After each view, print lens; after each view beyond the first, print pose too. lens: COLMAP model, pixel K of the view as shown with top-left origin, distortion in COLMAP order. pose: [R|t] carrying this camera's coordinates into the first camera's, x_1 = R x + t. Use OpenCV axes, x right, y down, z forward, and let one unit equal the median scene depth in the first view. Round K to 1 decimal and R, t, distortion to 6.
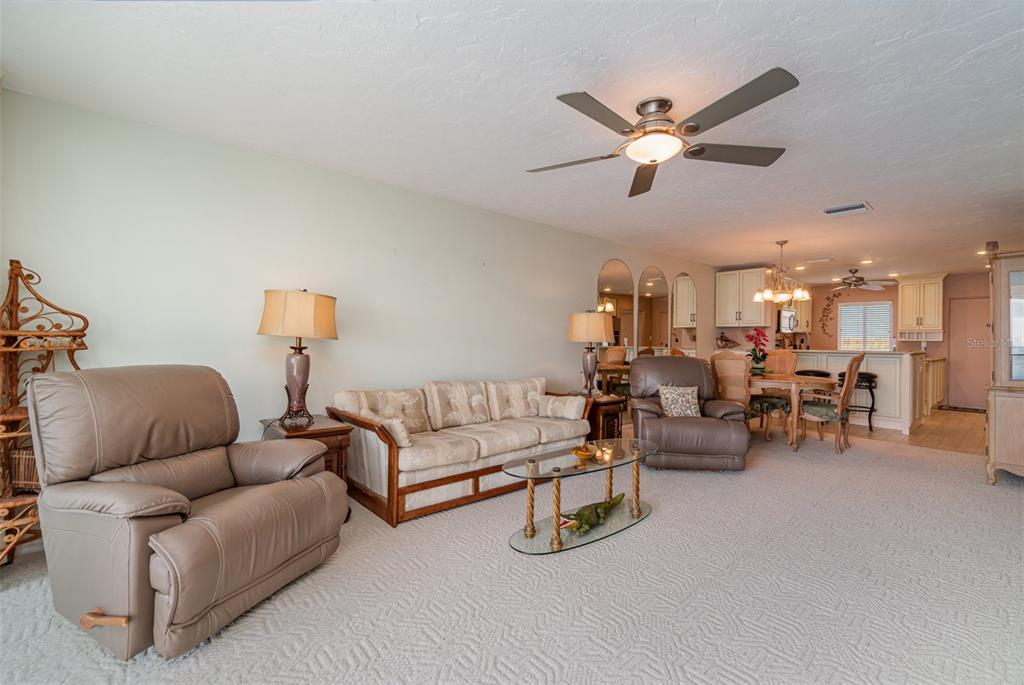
lens RADIAL K [[459.1, 0, 509.0], [0, 459.1, 337.3], [0, 0, 1]] dist [0.001063, -0.000005]
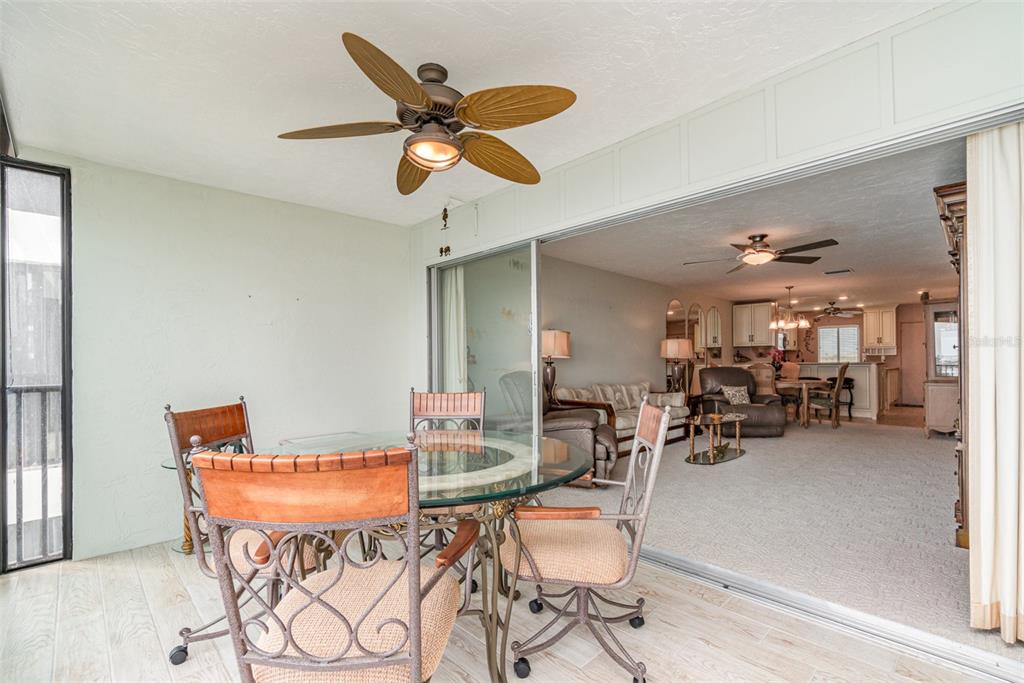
lens RADIAL K [[459.1, 0, 515.1], [0, 459.1, 351.5], [0, 0, 1]] dist [0.001063, -0.000005]
pose [[0.997773, -0.014557, 0.065096, -0.344355], [0.015642, 0.999747, -0.016187, 0.003690], [-0.064843, 0.017169, 0.997748, -0.359876]]
